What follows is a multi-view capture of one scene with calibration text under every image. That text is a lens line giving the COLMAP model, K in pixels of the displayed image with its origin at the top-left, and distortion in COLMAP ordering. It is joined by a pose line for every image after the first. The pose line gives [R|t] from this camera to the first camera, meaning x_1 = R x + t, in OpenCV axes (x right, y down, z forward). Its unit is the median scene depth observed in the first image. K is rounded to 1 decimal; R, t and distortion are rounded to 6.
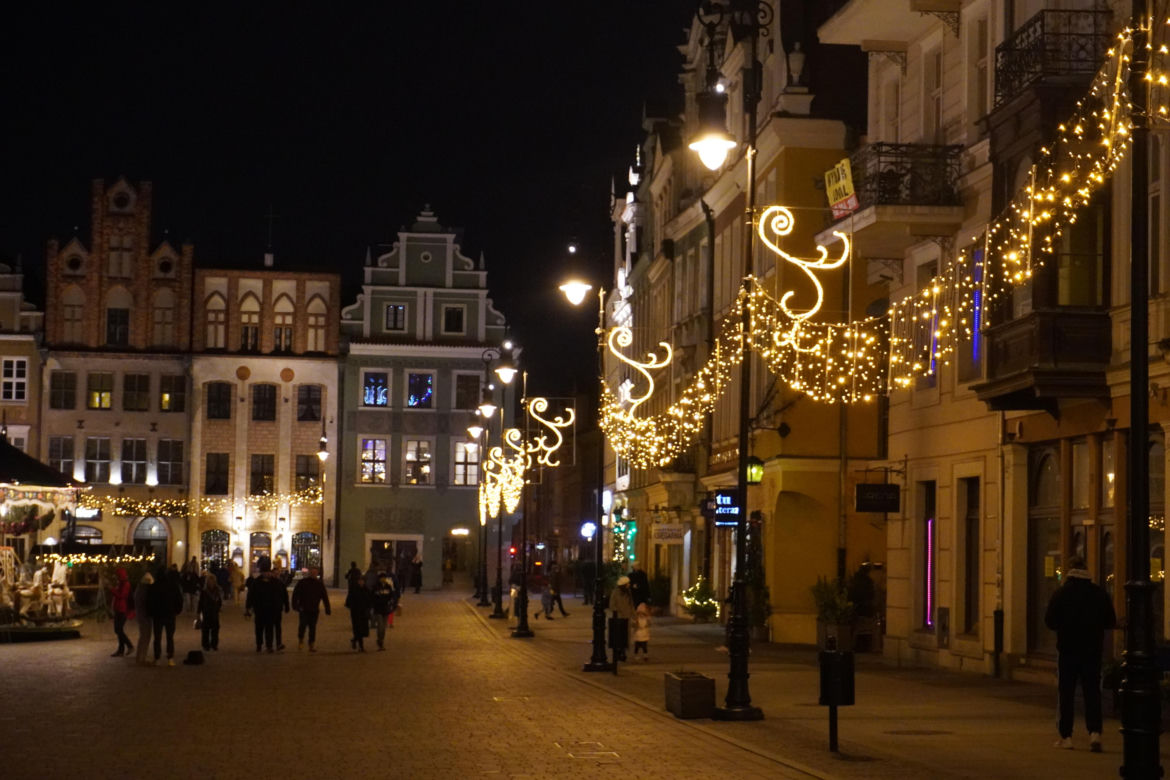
lens RADIAL K [[2661.3, 0, 556.4], [0, 2661.3, 390.4], [0, 0, 1]] dist [-0.023800, 0.225257]
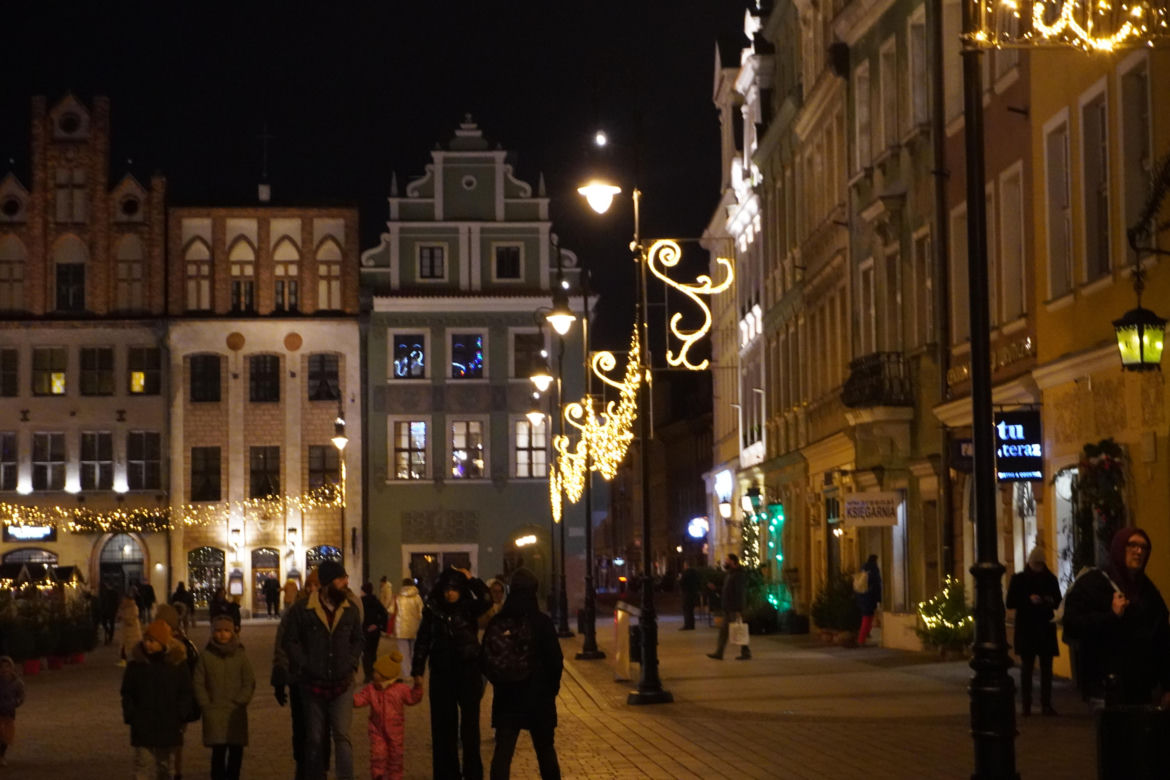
lens RADIAL K [[2417.1, 0, 585.0], [0, 2417.1, 390.0], [0, 0, 1]] dist [0.060848, 0.142792]
pose [[0.999326, -0.035232, -0.010340, -0.010472], [0.035056, 0.999246, -0.016677, 0.022669], [0.010919, 0.016304, 0.999807, 0.304503]]
